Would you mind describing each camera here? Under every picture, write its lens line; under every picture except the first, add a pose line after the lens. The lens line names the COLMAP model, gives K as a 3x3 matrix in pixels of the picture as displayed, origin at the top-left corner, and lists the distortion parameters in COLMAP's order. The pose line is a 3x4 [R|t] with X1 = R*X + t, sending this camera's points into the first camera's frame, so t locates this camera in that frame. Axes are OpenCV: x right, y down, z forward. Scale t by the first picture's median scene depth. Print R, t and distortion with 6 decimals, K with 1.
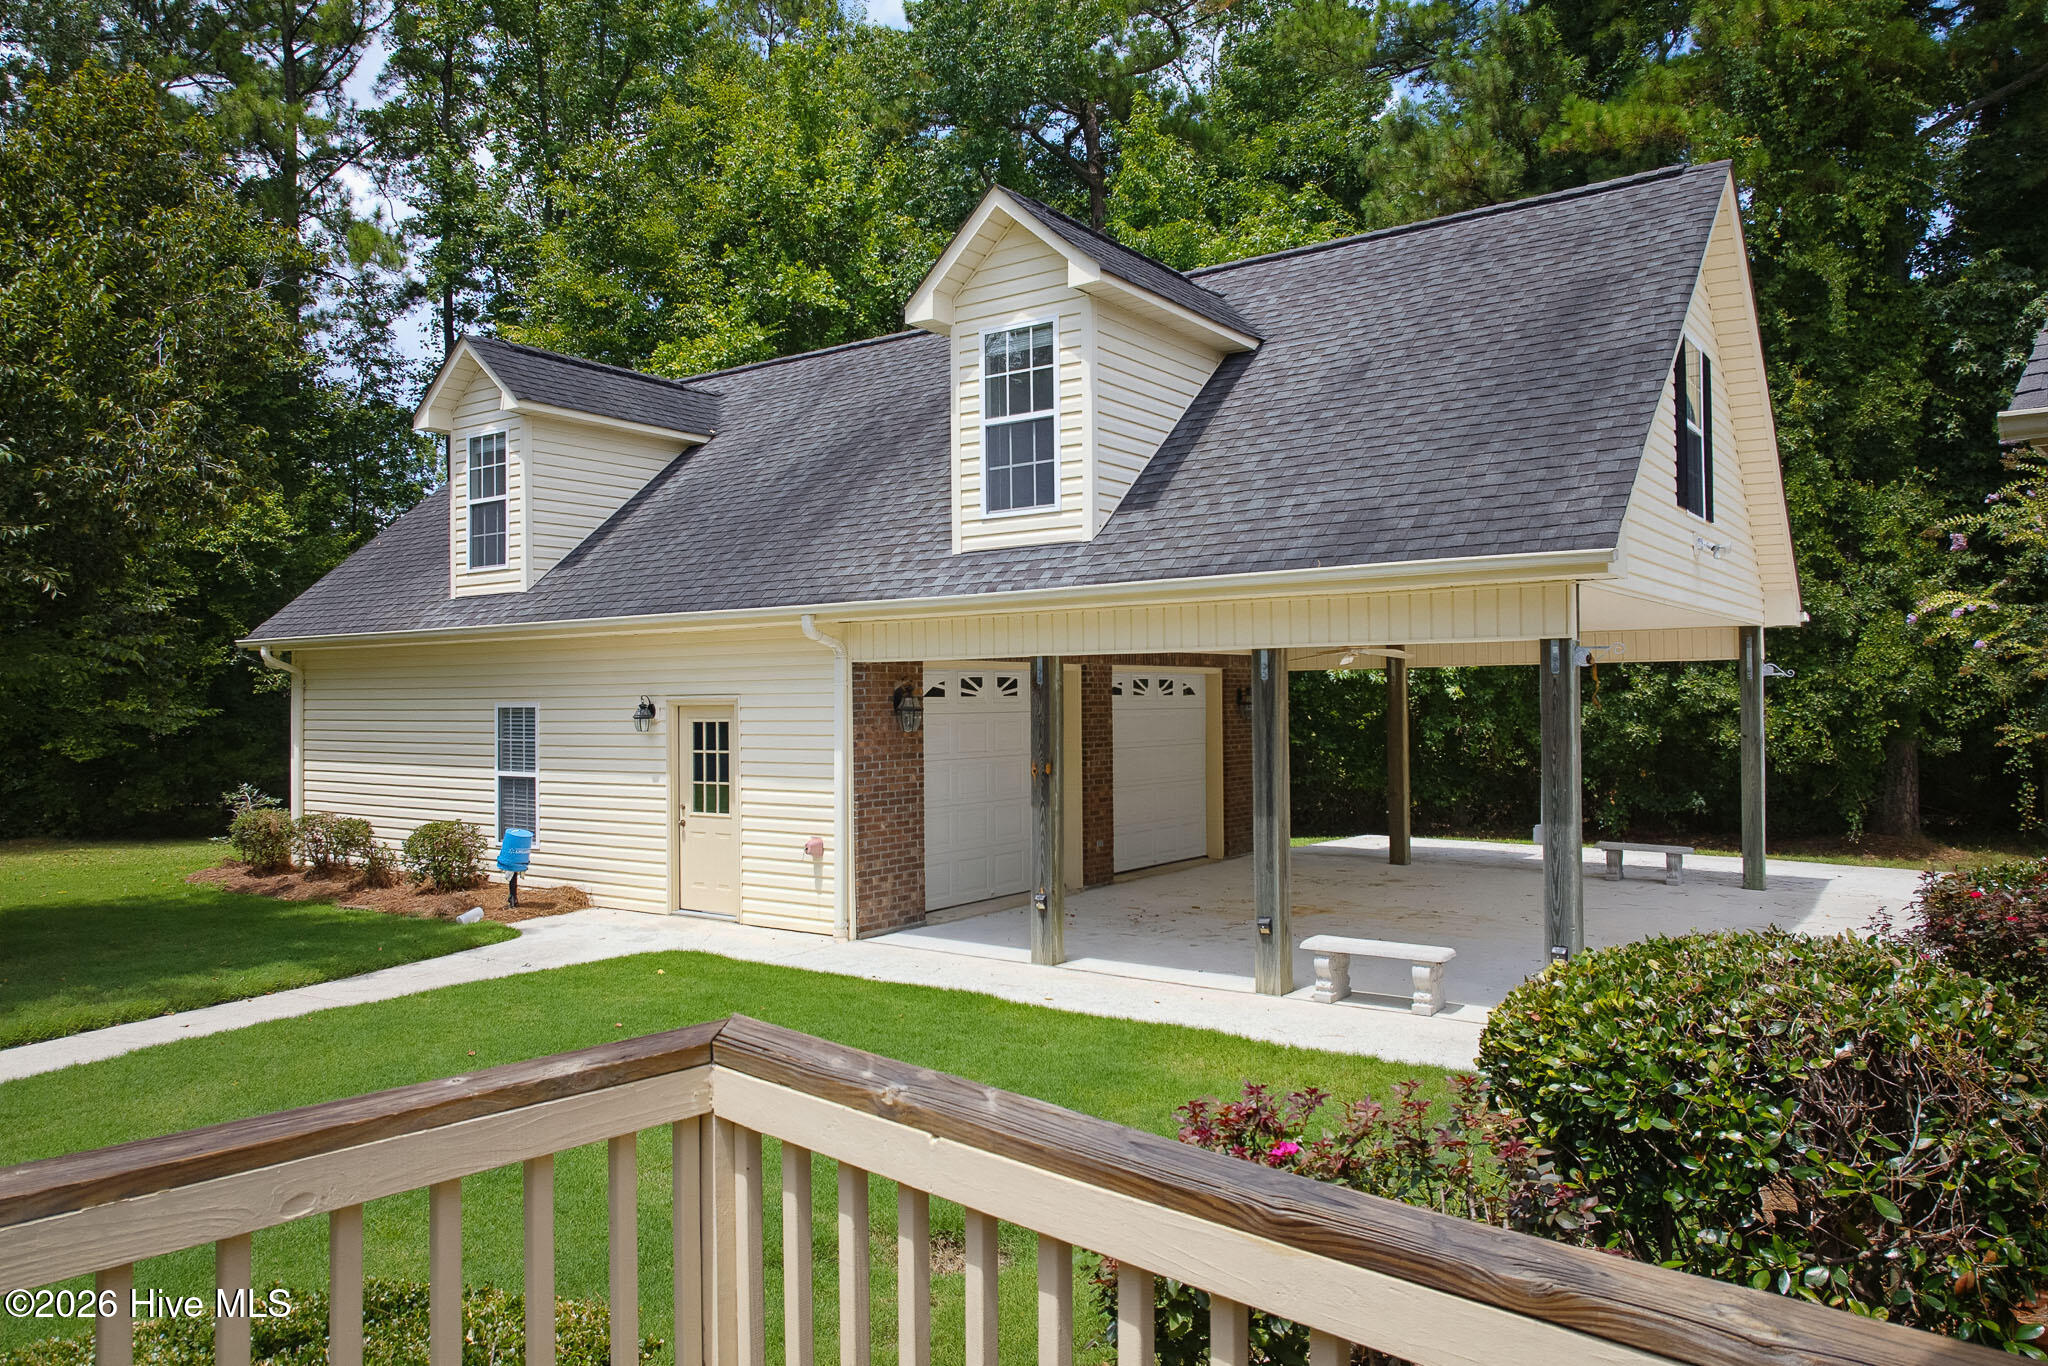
lens RADIAL K [[1396.1, 0, 1025.9], [0, 1396.1, 677.9], [0, 0, 1]] dist [-0.000638, -0.002991]
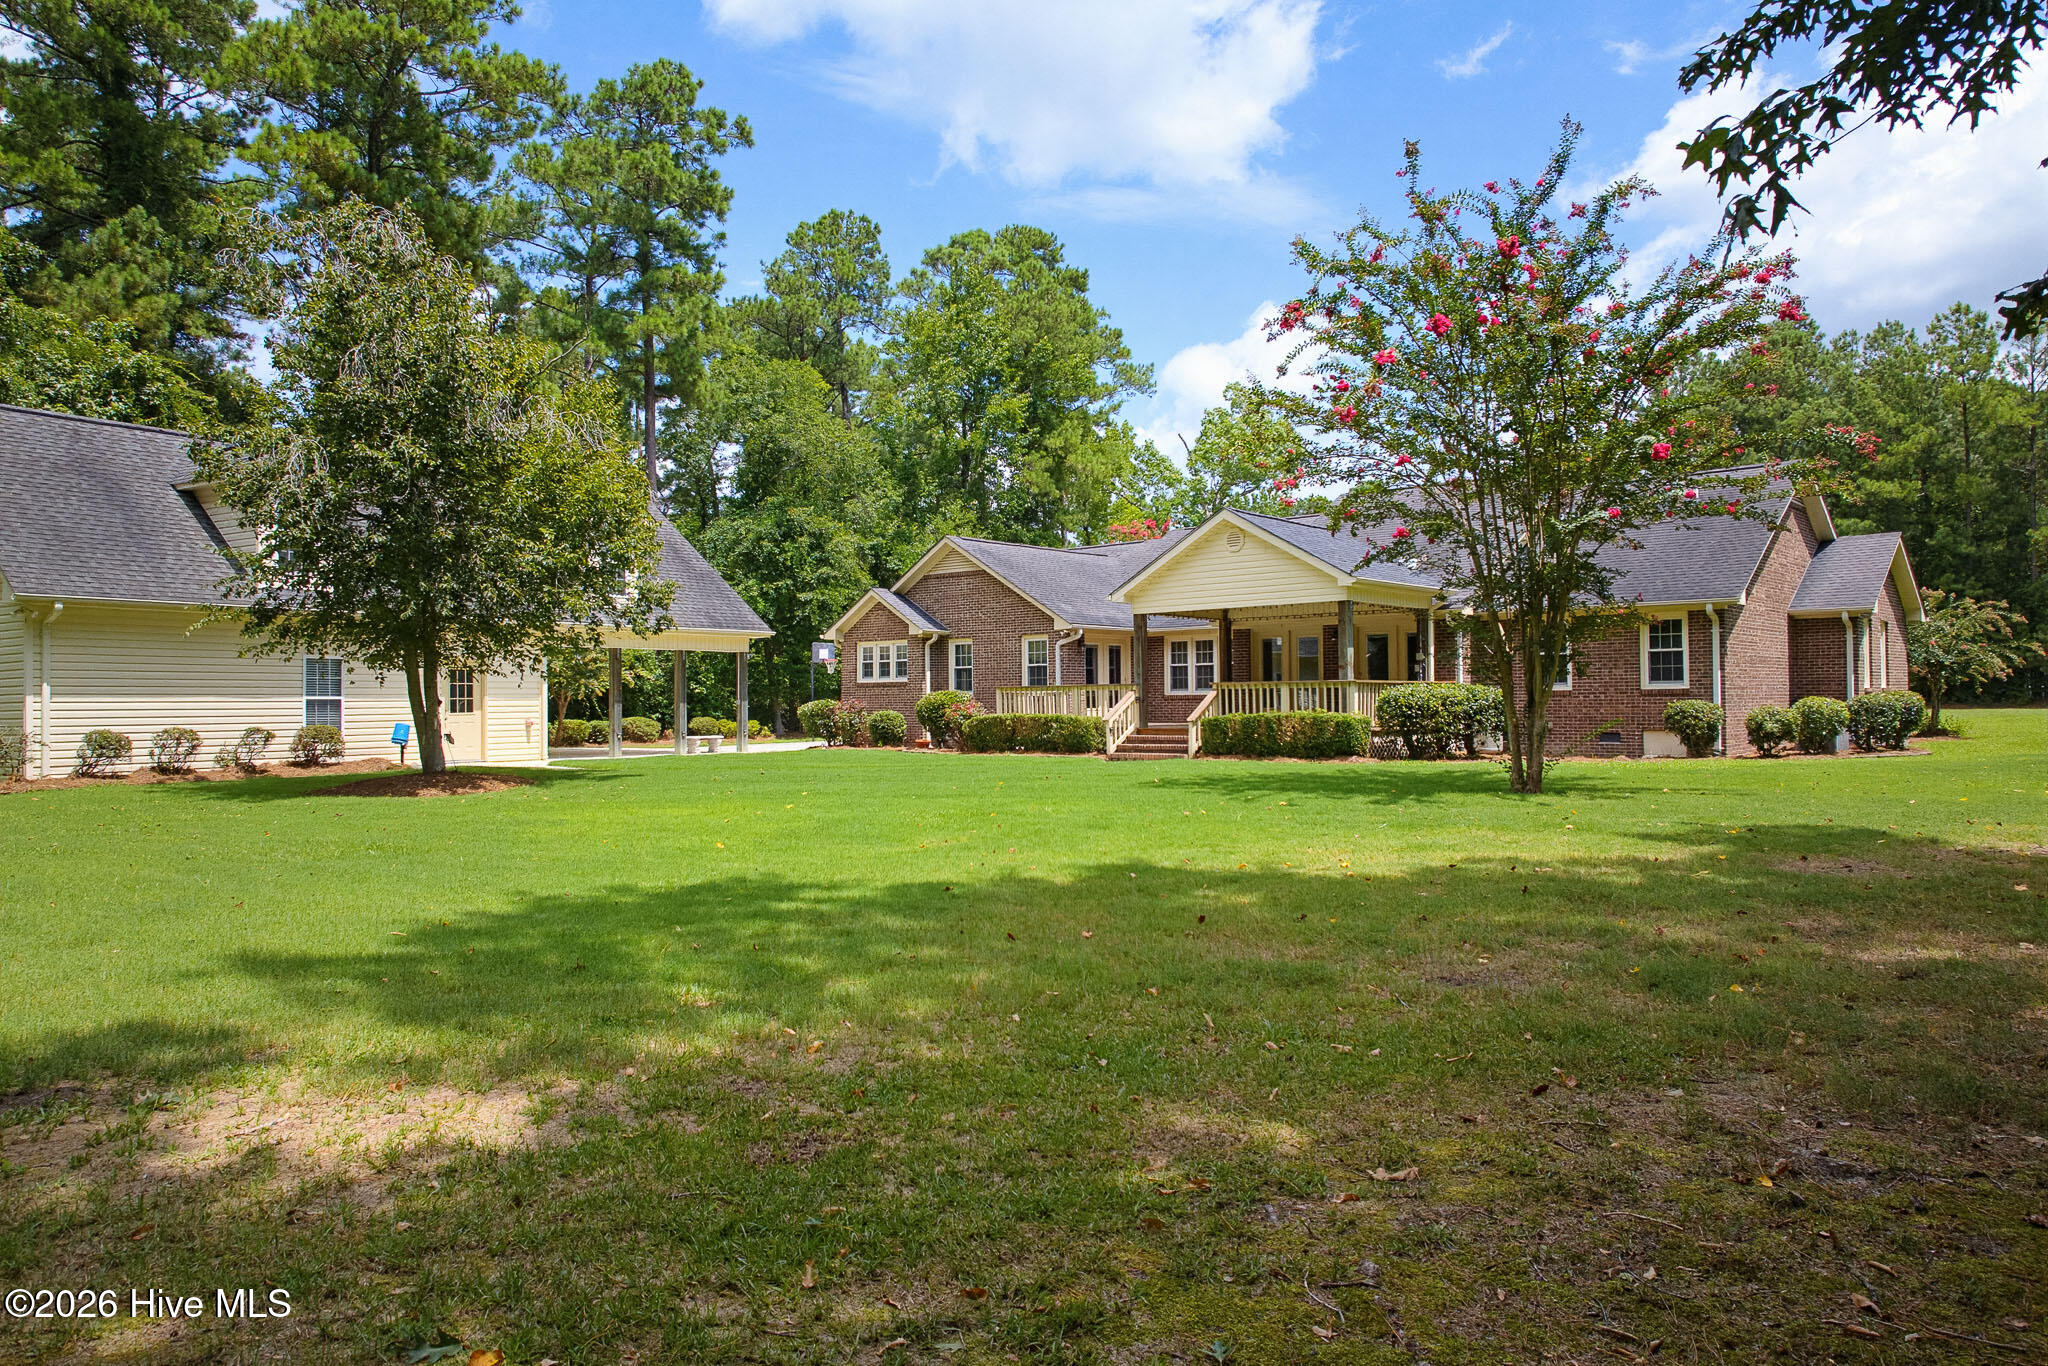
lens RADIAL K [[1396.1, 0, 1026.4], [0, 1396.1, 686.8], [0, 0, 1]] dist [-0.000638, -0.002991]
pose [[-0.047372, 0.020786, 0.998661, -2.204541], [-0.005028, 0.999766, -0.021048, 0.090959], [-0.998865, -0.006018, -0.047256, 0.237890]]
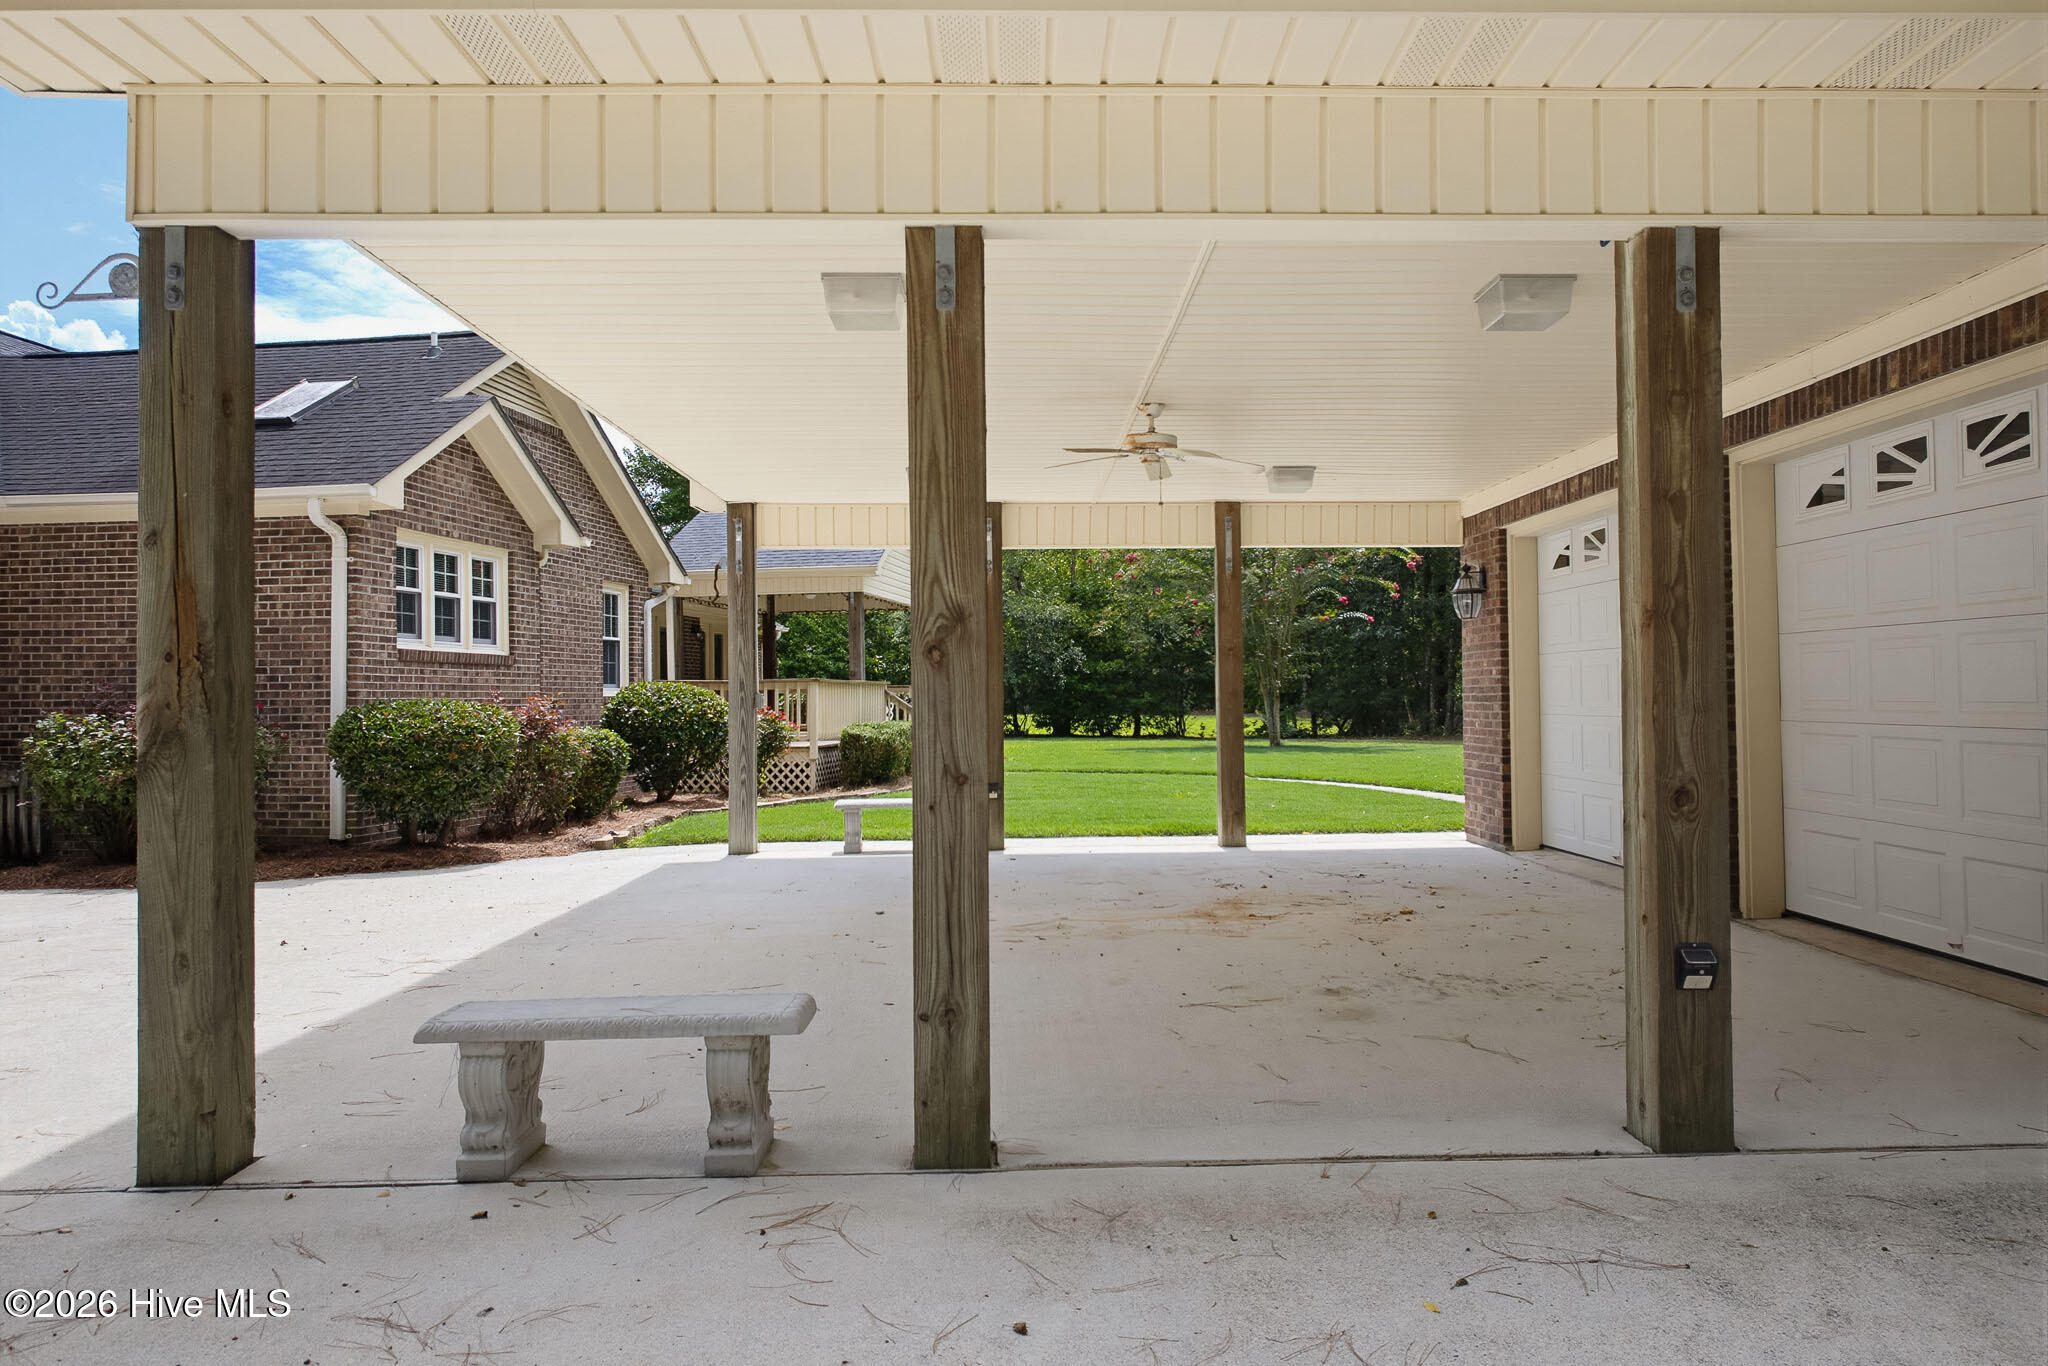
lens RADIAL K [[1396.1, 0, 1022.3], [0, 1396.1, 684.3], [0, 0, 1]] dist [-0.000638, -0.002991]
pose [[-0.804255, 0.011234, -0.594178, 0.579085], [0.025835, 0.999537, -0.016071, 0.076660], [0.593723, -0.028275, -0.804173, 1.349102]]
